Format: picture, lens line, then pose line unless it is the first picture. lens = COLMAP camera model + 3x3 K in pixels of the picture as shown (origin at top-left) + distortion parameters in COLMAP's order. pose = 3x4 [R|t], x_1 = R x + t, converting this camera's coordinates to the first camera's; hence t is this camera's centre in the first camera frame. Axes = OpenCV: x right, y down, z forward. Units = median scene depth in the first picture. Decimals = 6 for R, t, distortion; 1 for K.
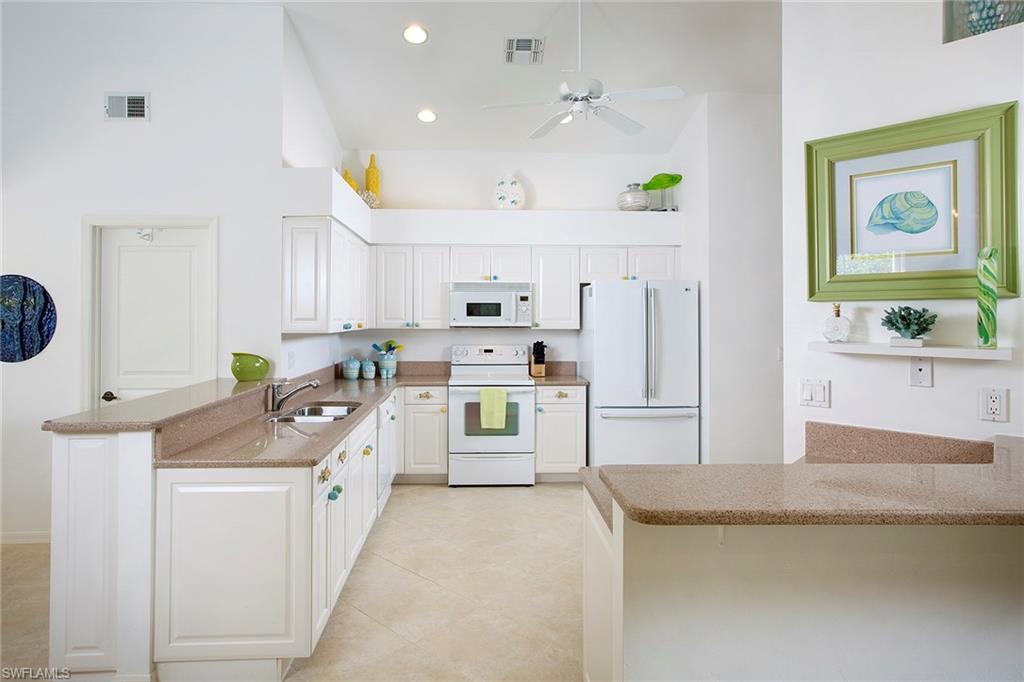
lens RADIAL K [[566.9, 0, 497.4], [0, 566.9, 307.4], [0, 0, 1]] dist [-0.035336, 0.000269]
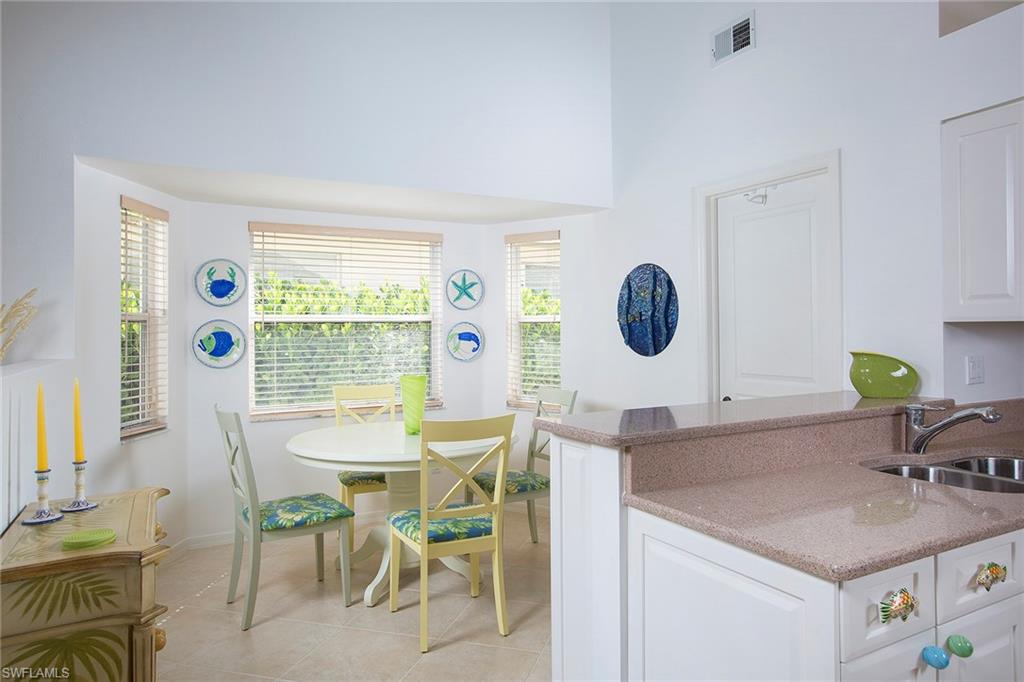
lens RADIAL K [[645.8, 0, 516.3], [0, 645.8, 316.5], [0, 0, 1]] dist [-0.007127, -0.000869]
pose [[0.439382, -0.017116, -0.898137, 0.019869], [0.018540, 0.999778, -0.009983, 0.038179], [0.898109, -0.012265, 0.439602, 0.311738]]
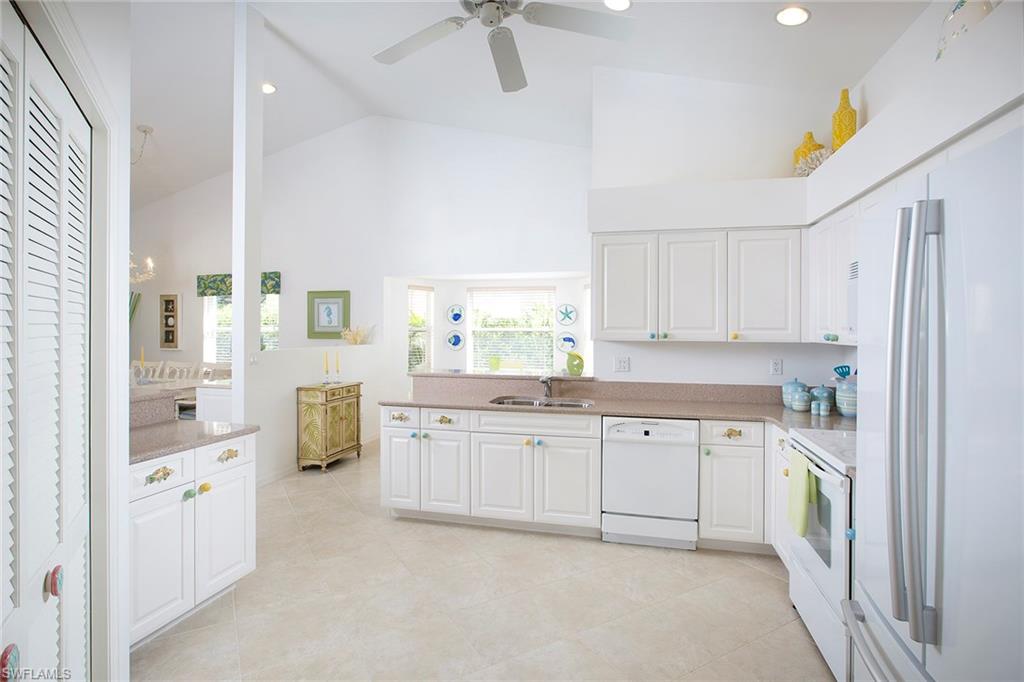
lens RADIAL K [[498.6, 0, 513.2], [0, 498.6, 328.5], [0, 0, 1]] dist [-0.001249, -0.000298]
pose [[-0.285060, -0.000416, -0.958510, 0.700436], [0.010652, 0.999937, -0.003602, 0.025421], [0.958451, -0.011237, -0.285037, 1.168000]]
